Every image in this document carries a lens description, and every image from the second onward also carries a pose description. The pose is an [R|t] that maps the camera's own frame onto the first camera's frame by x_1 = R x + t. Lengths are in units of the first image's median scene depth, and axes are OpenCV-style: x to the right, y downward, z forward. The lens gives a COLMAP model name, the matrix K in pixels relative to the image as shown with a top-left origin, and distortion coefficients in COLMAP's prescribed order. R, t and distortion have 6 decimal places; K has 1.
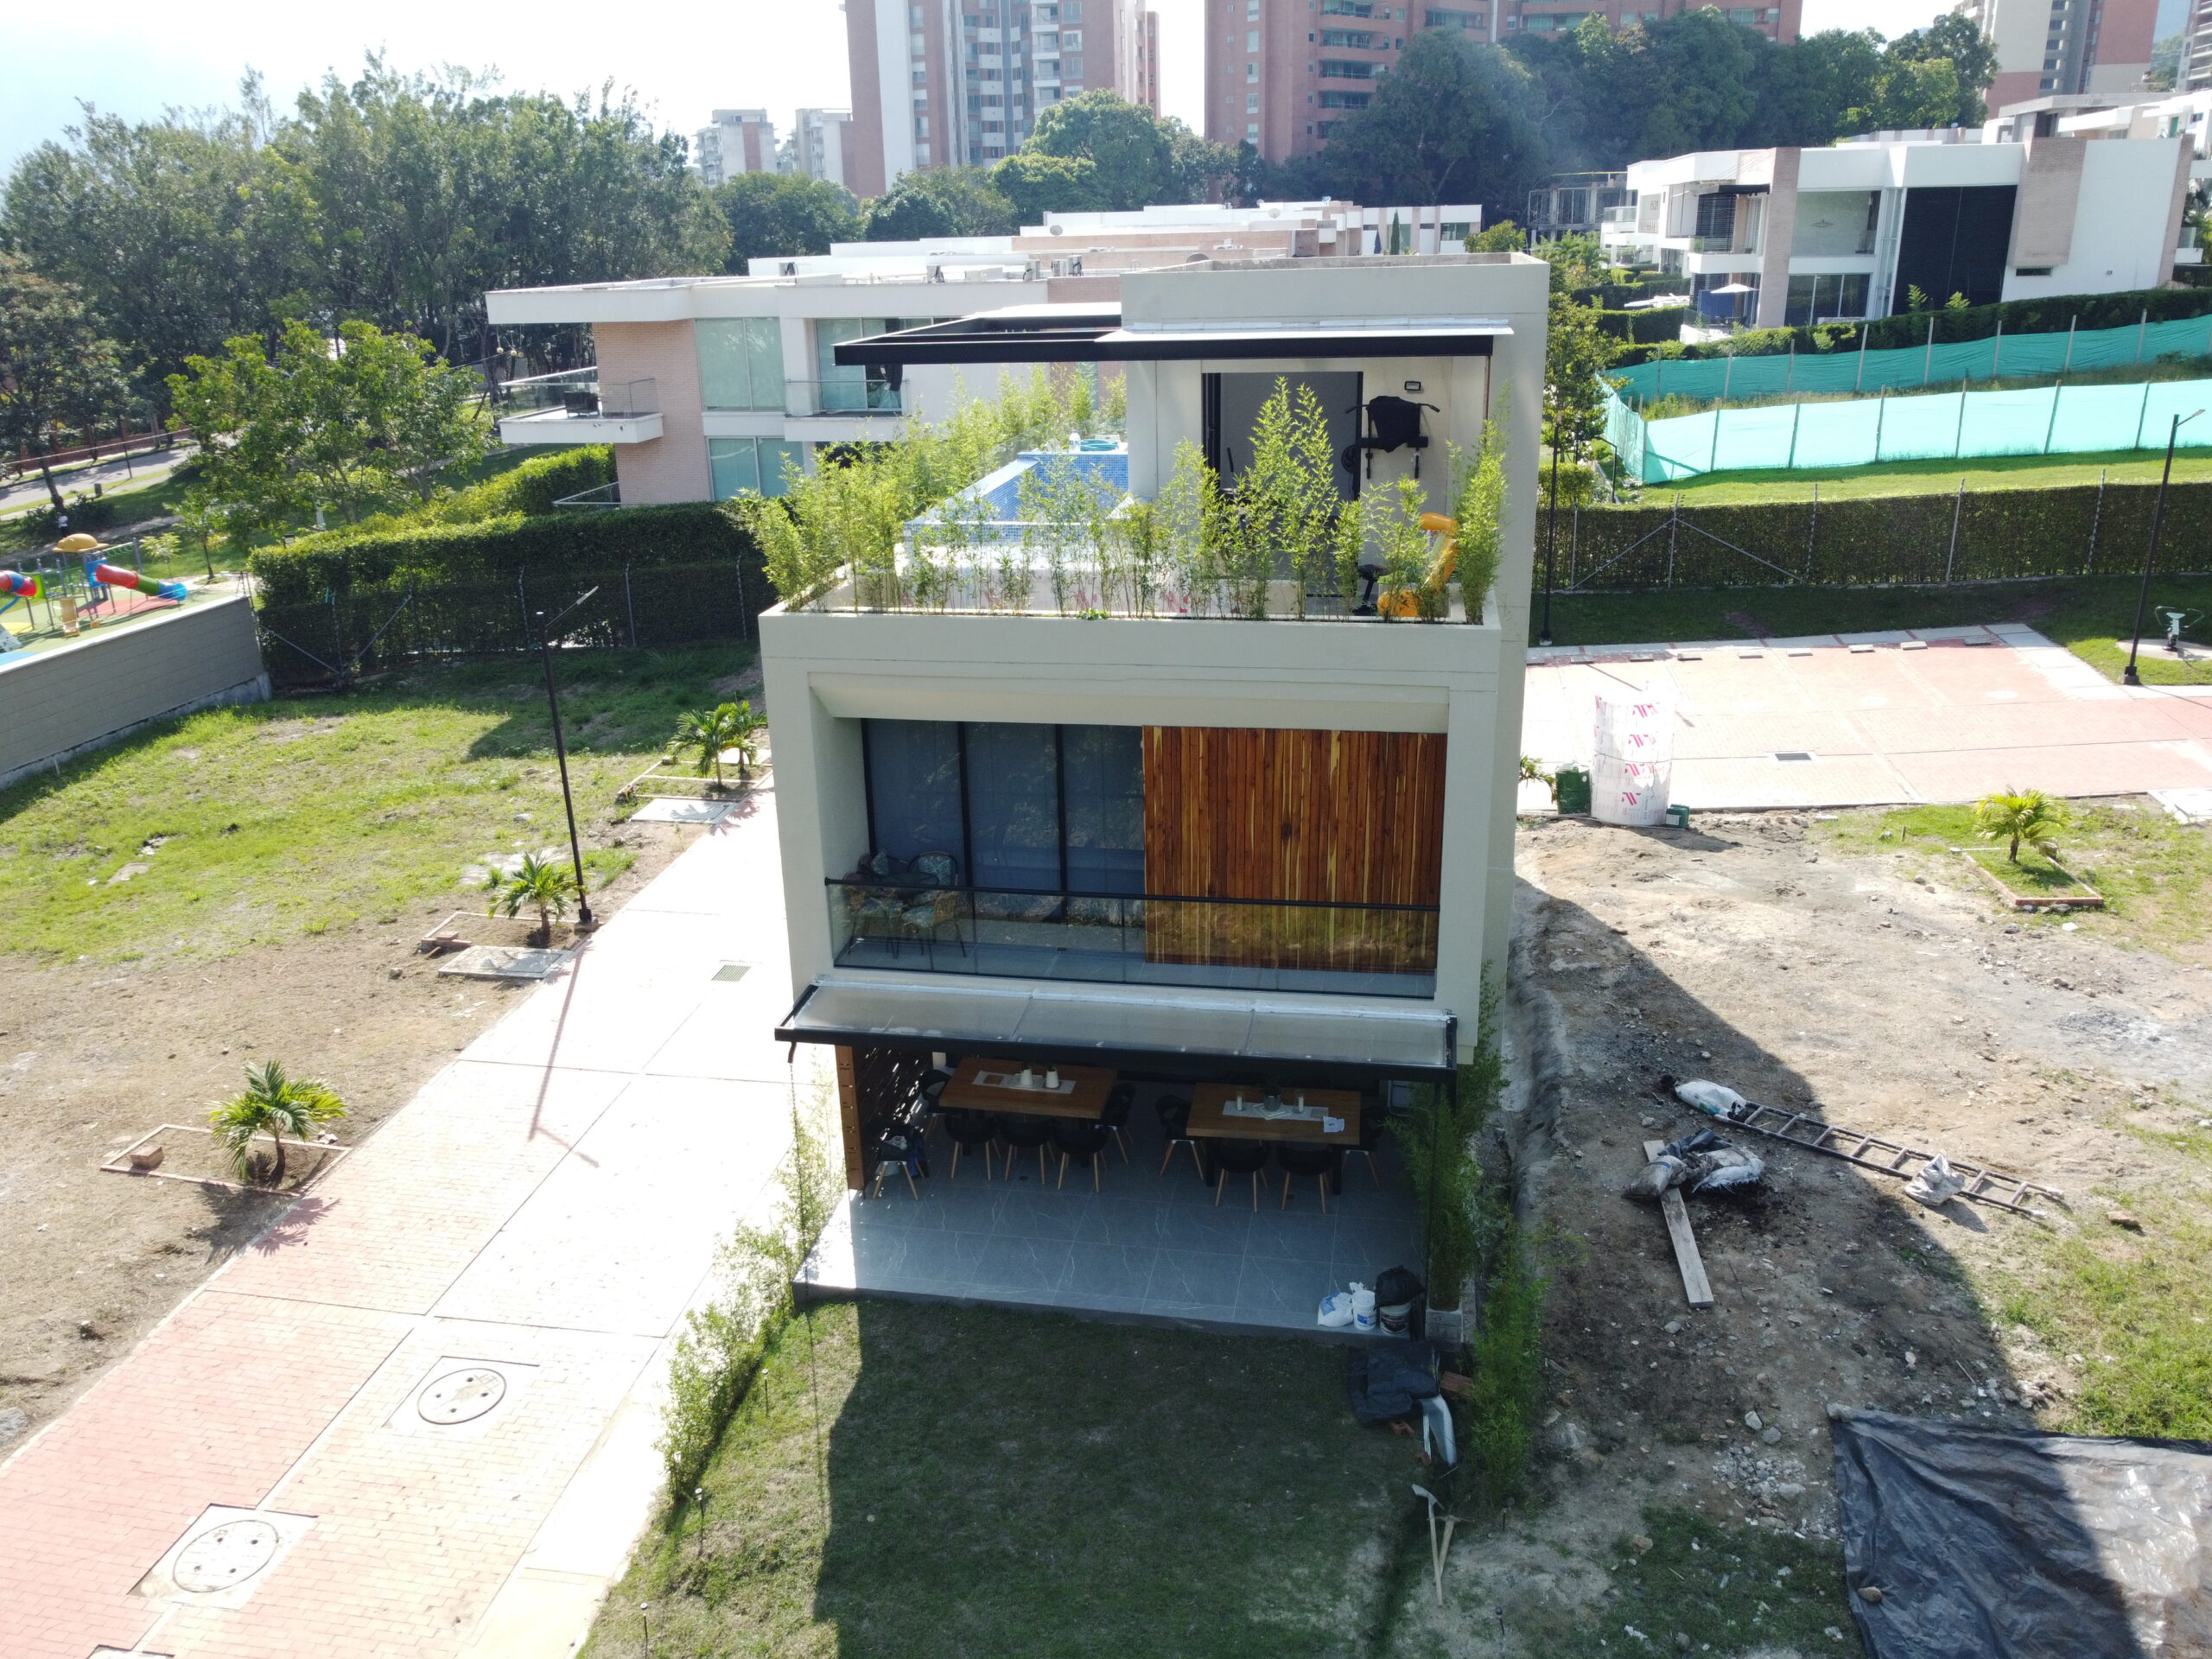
lens RADIAL K [[1682.2, 0, 1106.0], [0, 1682.2, 829.5], [0, 0, 1]] dist [-0.005904, -0.001103]
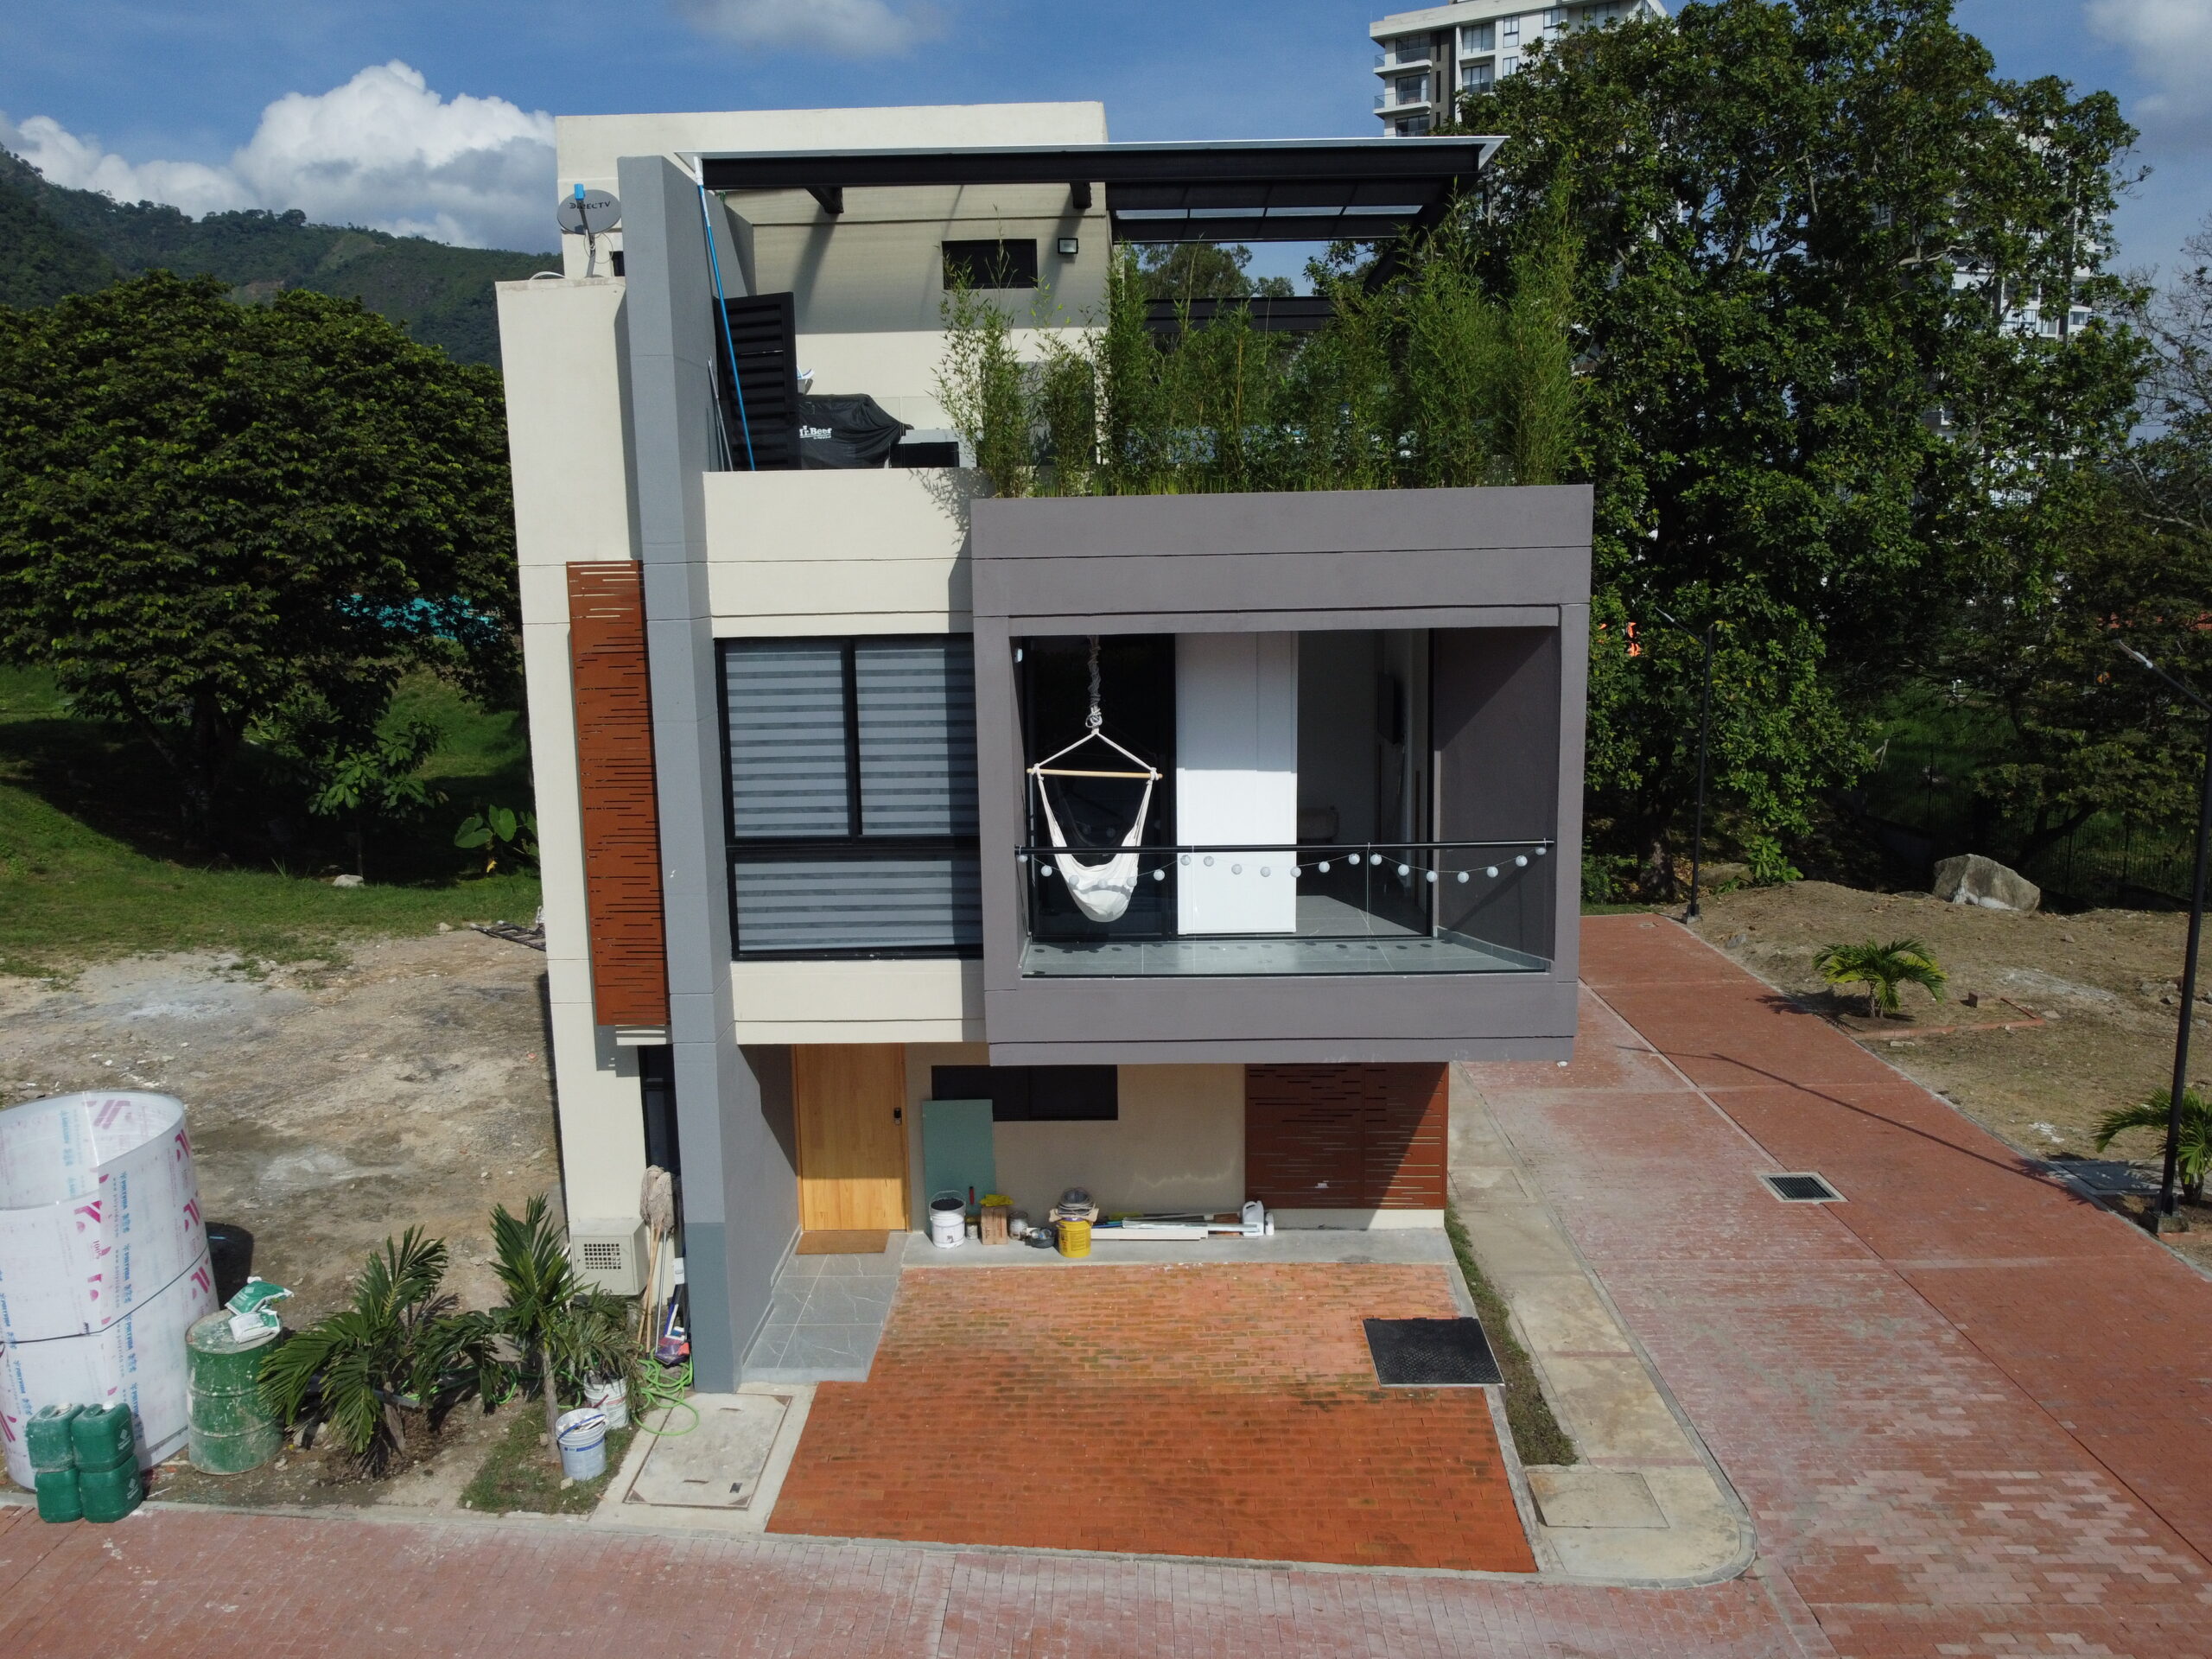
lens RADIAL K [[1677.6, 0, 1106.0], [0, 1677.6, 829.5], [0, 0, 1]] dist [-0.005023, 0.000001]
pose [[-0.987205, 0.070489, -0.143032, 0.171936], [-0.008415, 0.872708, 0.488169, -0.447185], [0.159236, 0.483127, -0.860949, 1.771932]]
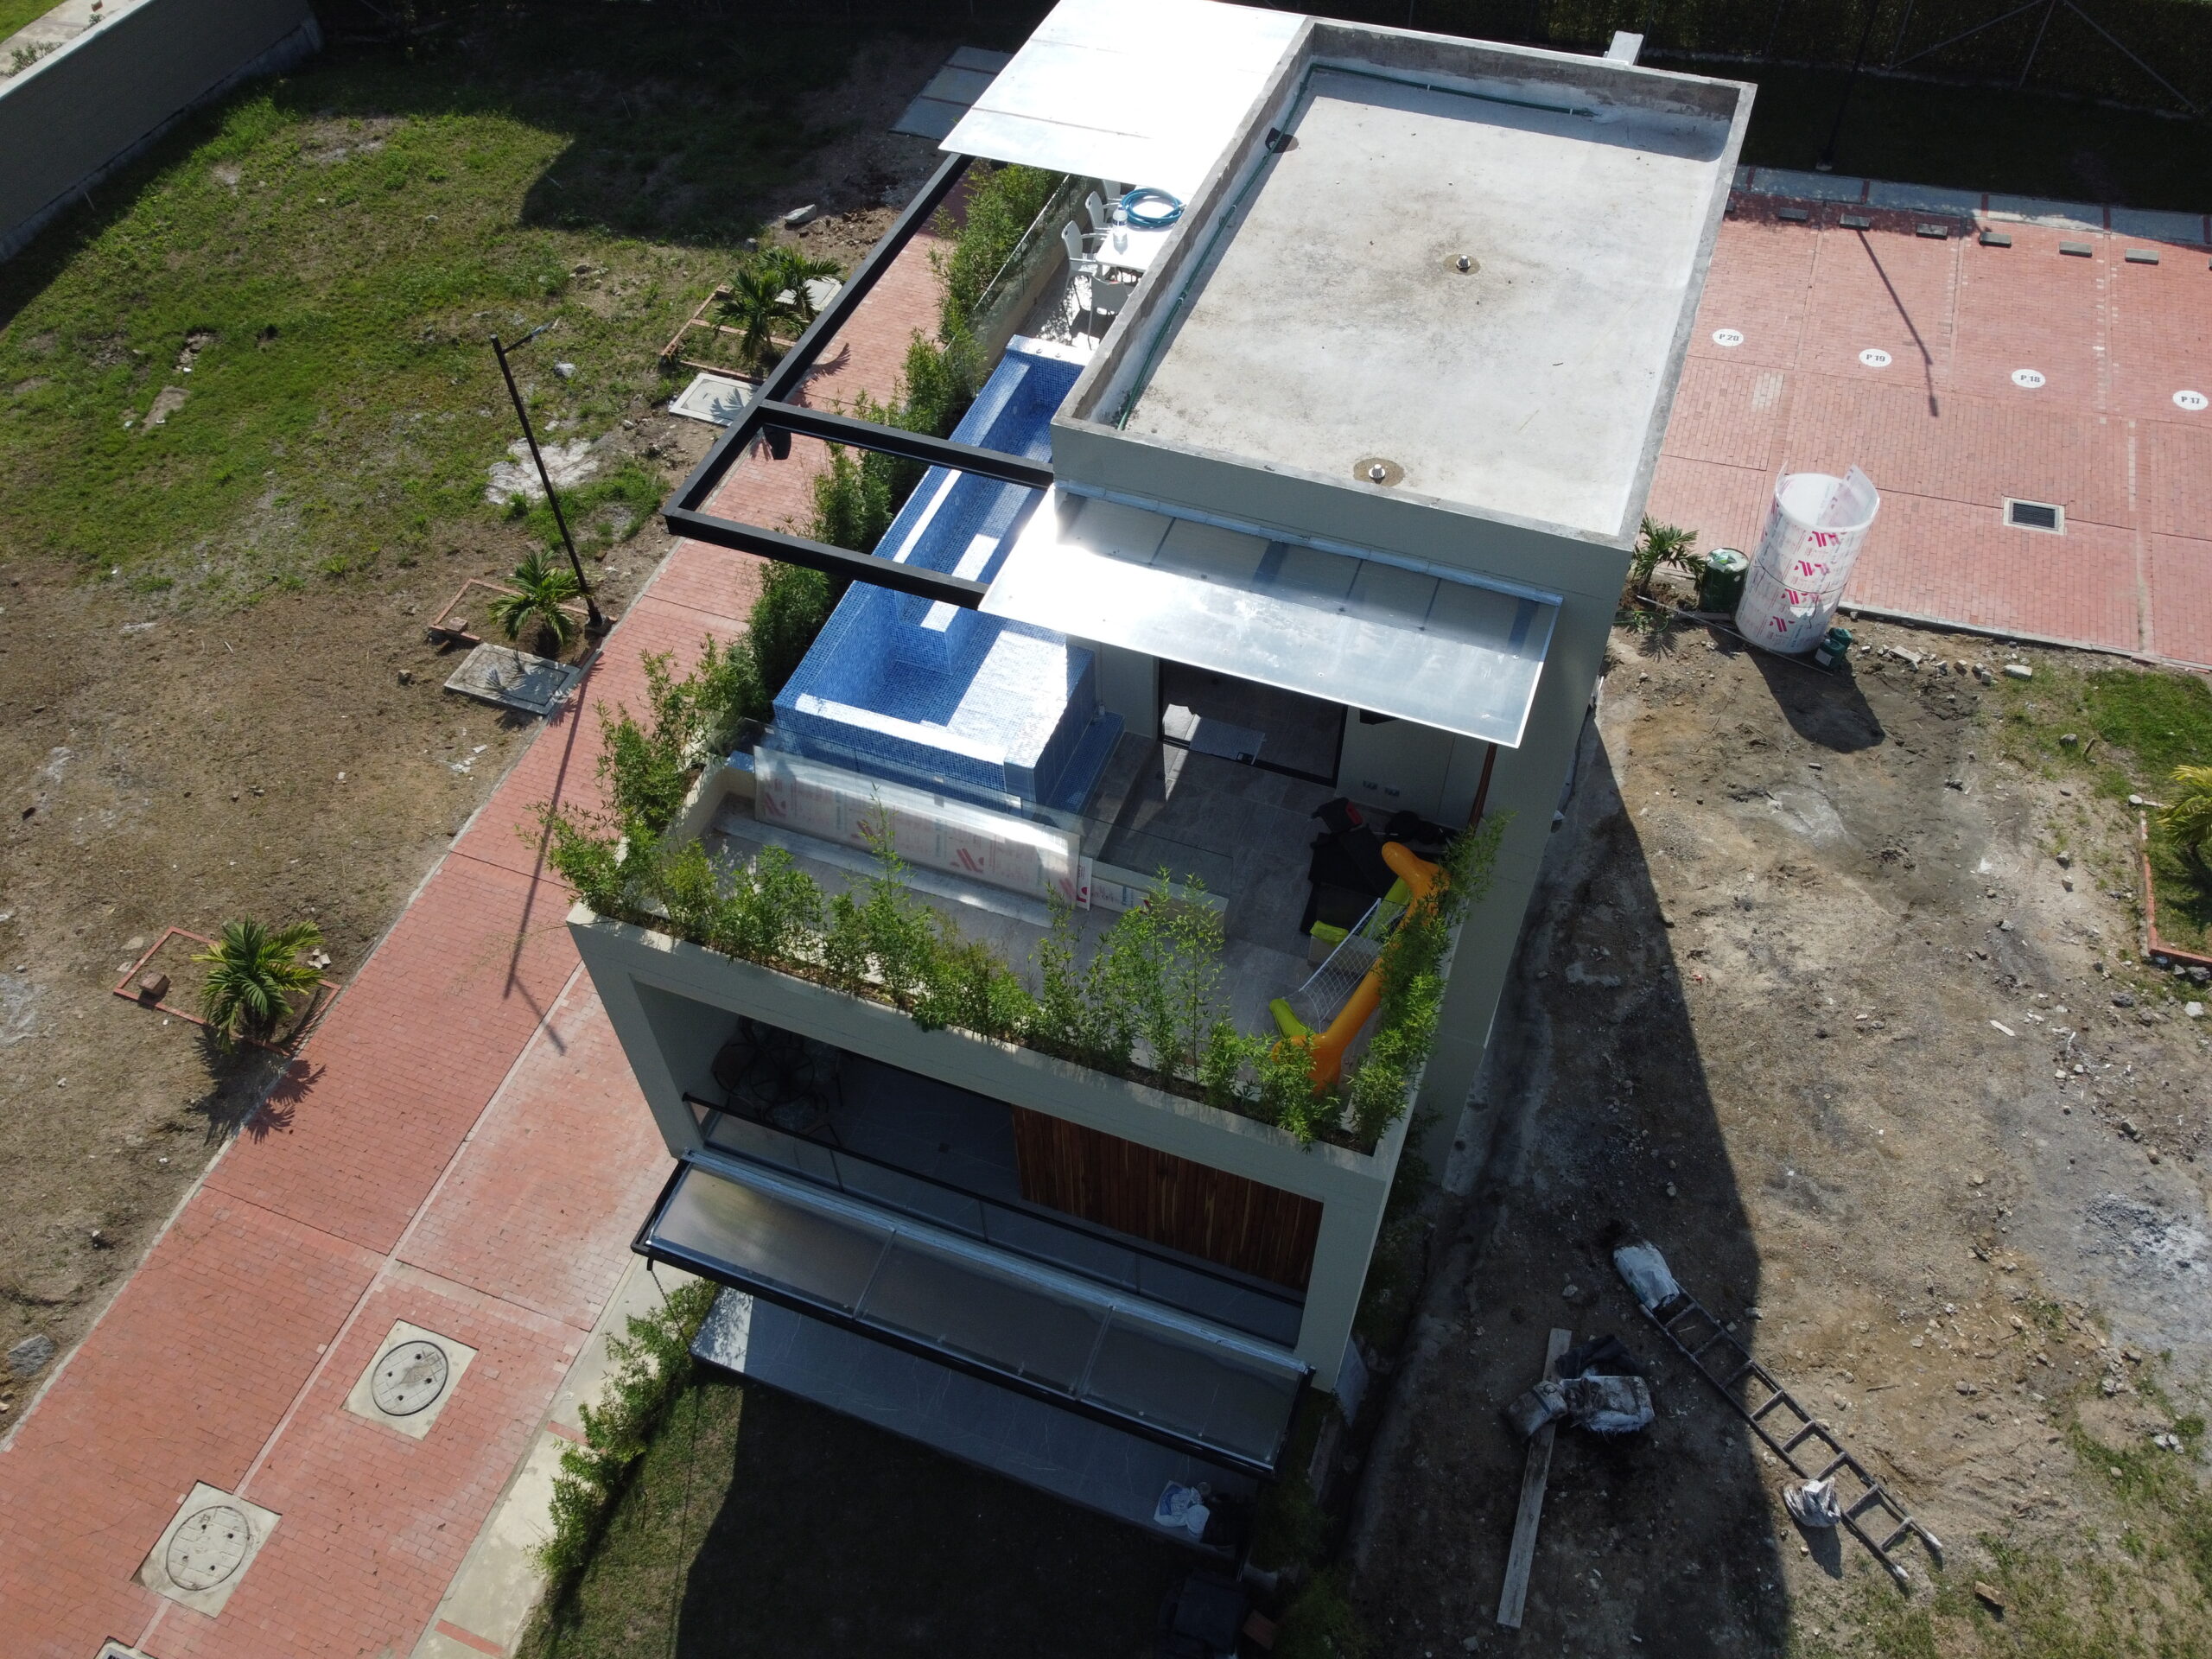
lens RADIAL K [[1677.6, 0, 1106.0], [0, 1677.6, 829.5], [0, 0, 1]] dist [-0.005023, 0.000001]
pose [[0.984688, 0.141239, -0.102181, 0.106741], [-0.066060, 0.844756, 0.531059, -0.466059], [0.161324, -0.516178, 0.841151, 0.252644]]
